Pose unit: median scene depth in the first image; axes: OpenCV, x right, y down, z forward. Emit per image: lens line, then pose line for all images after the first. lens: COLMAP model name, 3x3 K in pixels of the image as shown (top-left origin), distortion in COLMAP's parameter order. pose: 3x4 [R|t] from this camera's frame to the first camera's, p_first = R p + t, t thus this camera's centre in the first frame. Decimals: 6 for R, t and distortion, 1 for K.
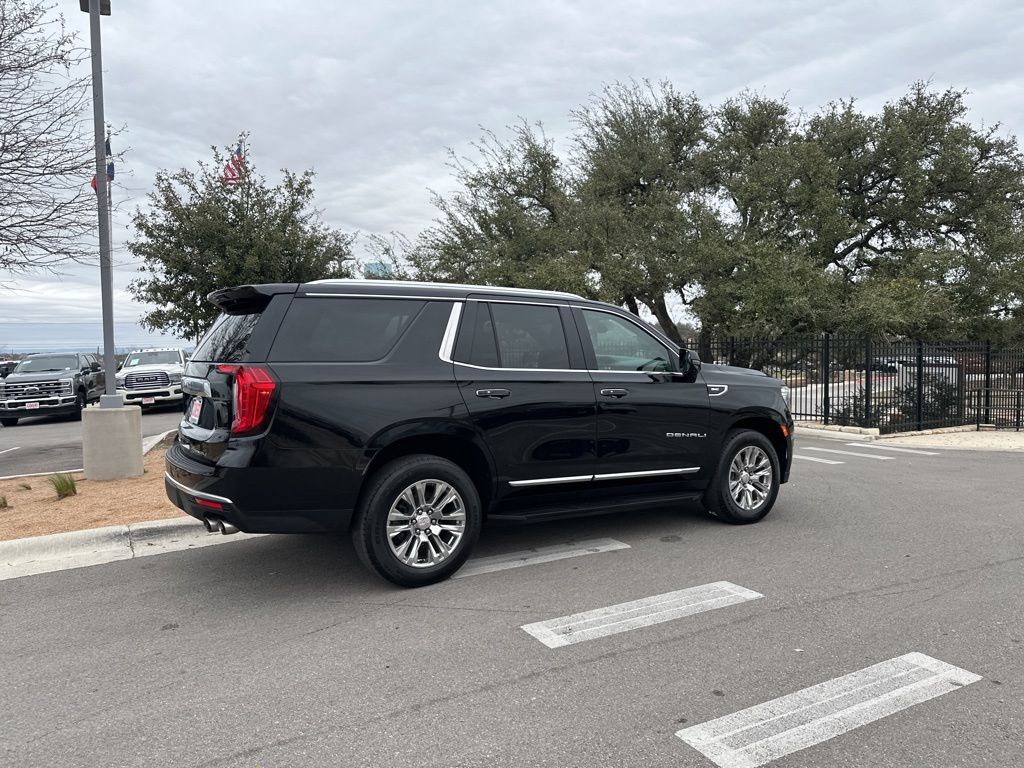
lens RADIAL K [[723.0, 0, 506.7], [0, 723.0, 384.2], [0, 0, 1]] dist [0.066683, -0.094096]
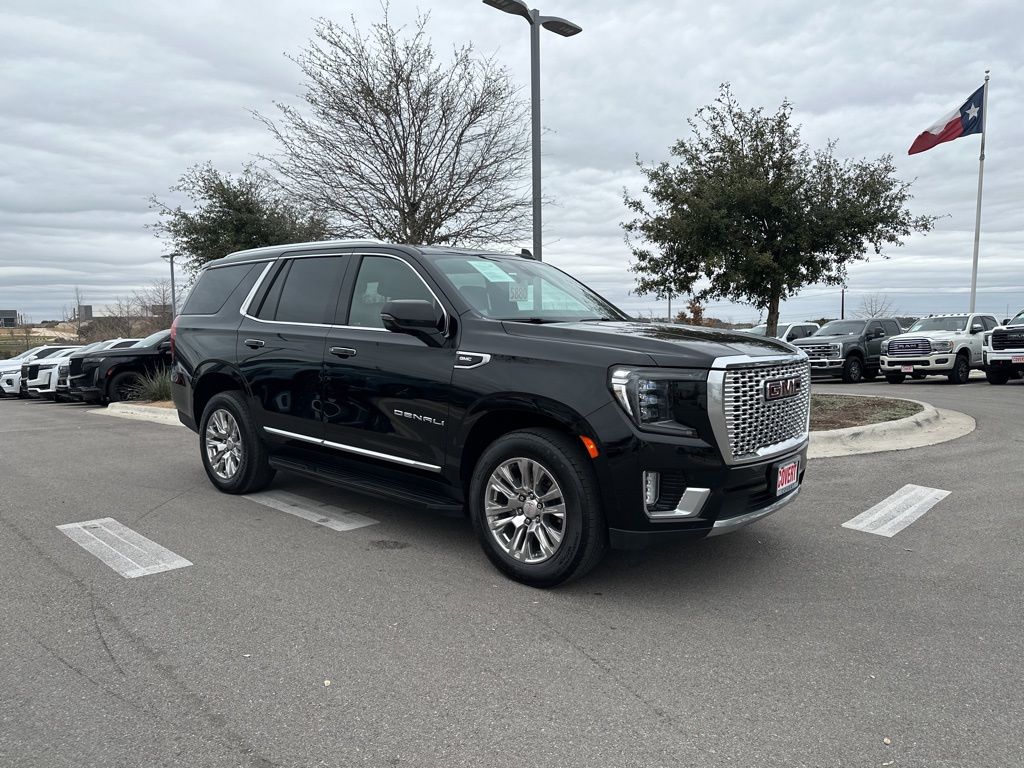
lens RADIAL K [[723.0, 0, 506.7], [0, 723.0, 384.2], [0, 0, 1]] dist [0.066683, -0.094096]
pose [[0.281470, 0.085347, -0.955767, 1.074932], [-0.044859, 0.996118, 0.075739, -0.024914], [0.958521, 0.021557, 0.284206, 0.973559]]
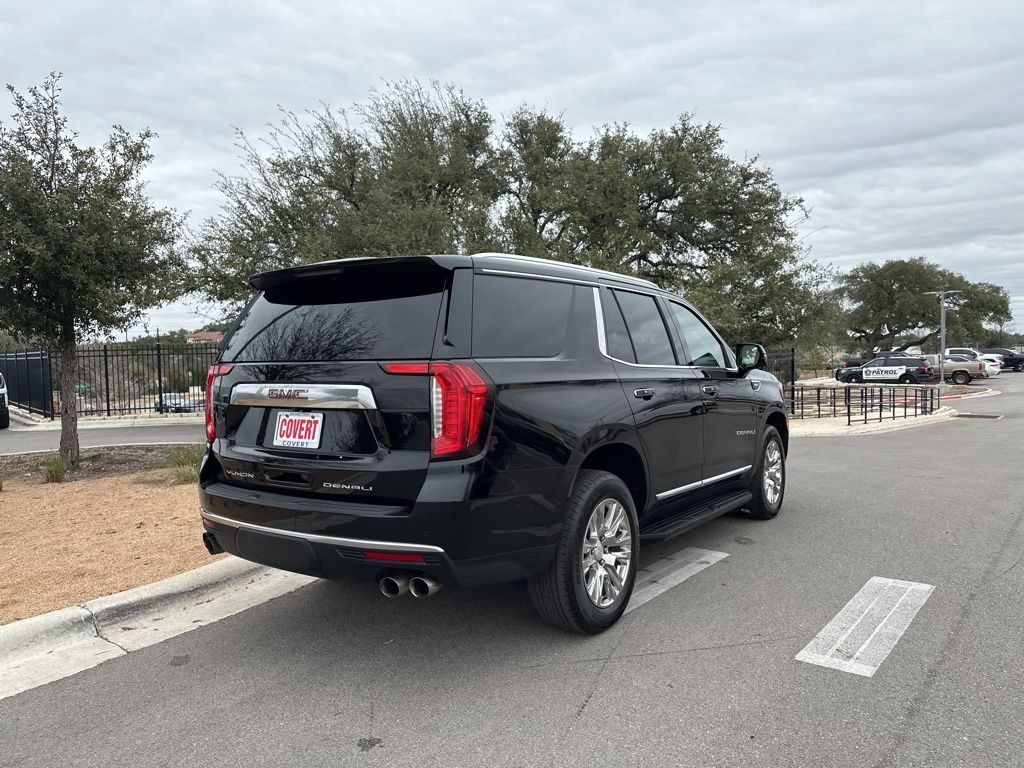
lens RADIAL K [[731.9, 0, 507.8], [0, 731.9, 383.0], [0, 0, 1]] dist [0.010638, -0.002614]
pose [[0.924917, -0.026023, 0.379278, -0.461792], [0.031113, 0.999489, -0.007297, 0.001538], [-0.378894, 0.018550, 0.925254, 0.236722]]
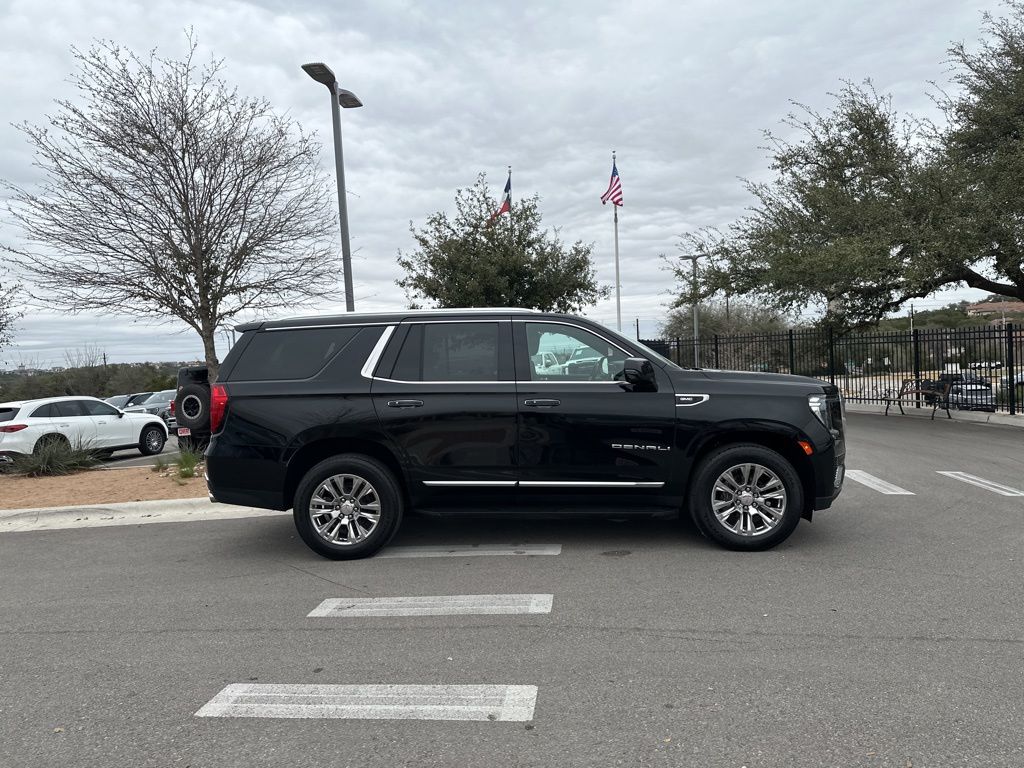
lens RADIAL K [[720.9, 0, 500.5], [0, 720.9, 384.7], [0, 0, 1]] dist [0.133135, -0.225039]
pose [[0.815366, -0.003565, -0.578935, 0.720363], [0.009340, 0.999932, 0.006996, -0.022854], [0.578870, -0.011112, 0.815344, 0.131048]]
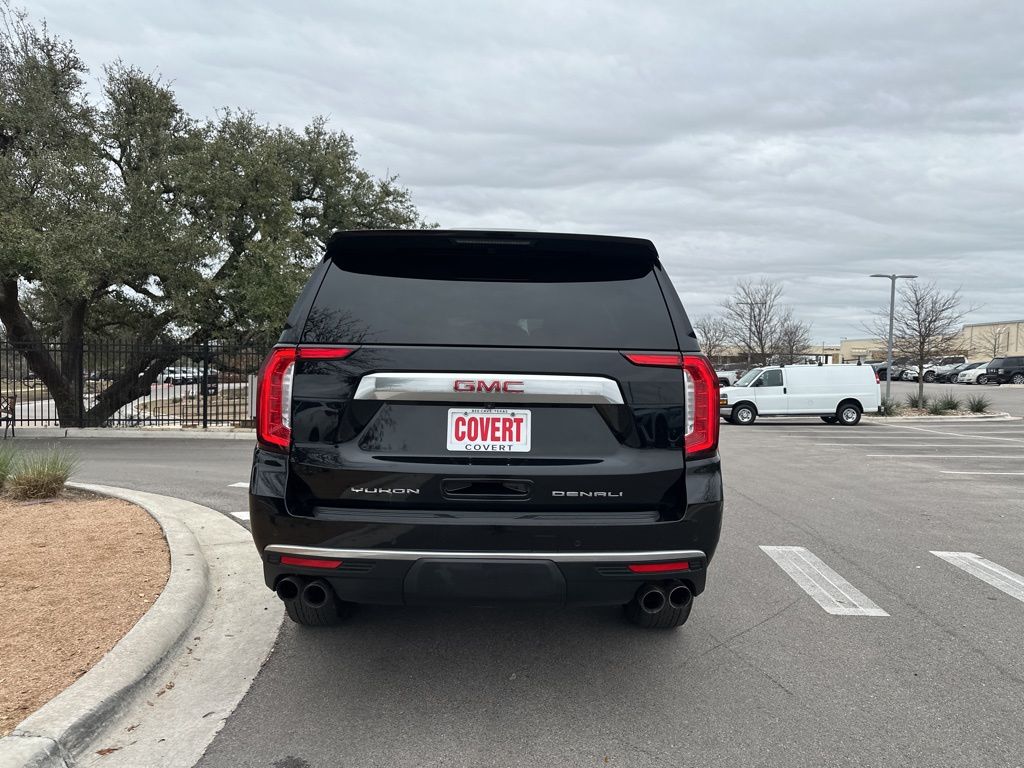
lens RADIAL K [[721.9, 0, 517.5], [0, 721.9, 394.7], [0, 0, 1]] dist [0.078743, -0.102514]
pose [[0.523320, -0.016140, 0.851984, -0.823235], [0.016448, 0.999826, 0.008837, 0.002457], [-0.851978, 0.009389, 0.523494, 0.620258]]
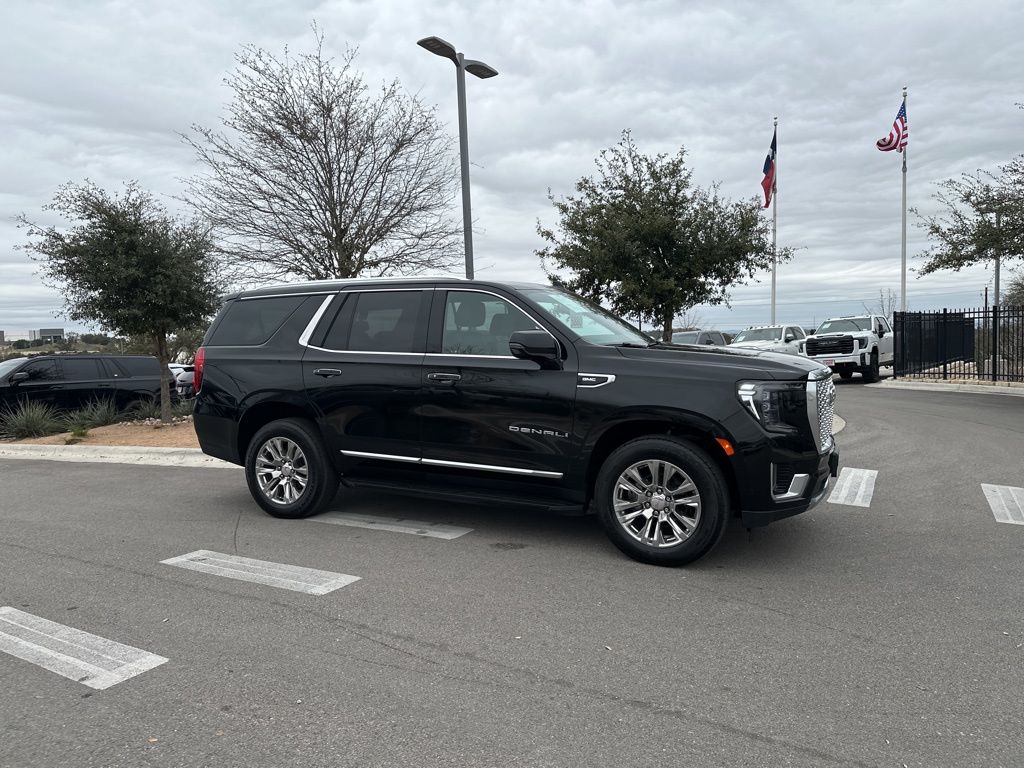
lens RADIAL K [[719.3, 0, 497.6], [0, 719.3, 384.0], [0, 0, 1]] dist [0.074562, -0.093094]
pose [[0.507426, 0.049260, -0.860286, 1.043431], [-0.018675, 0.998759, 0.046174, -0.025635], [0.861493, -0.007364, 0.507716, 0.594998]]
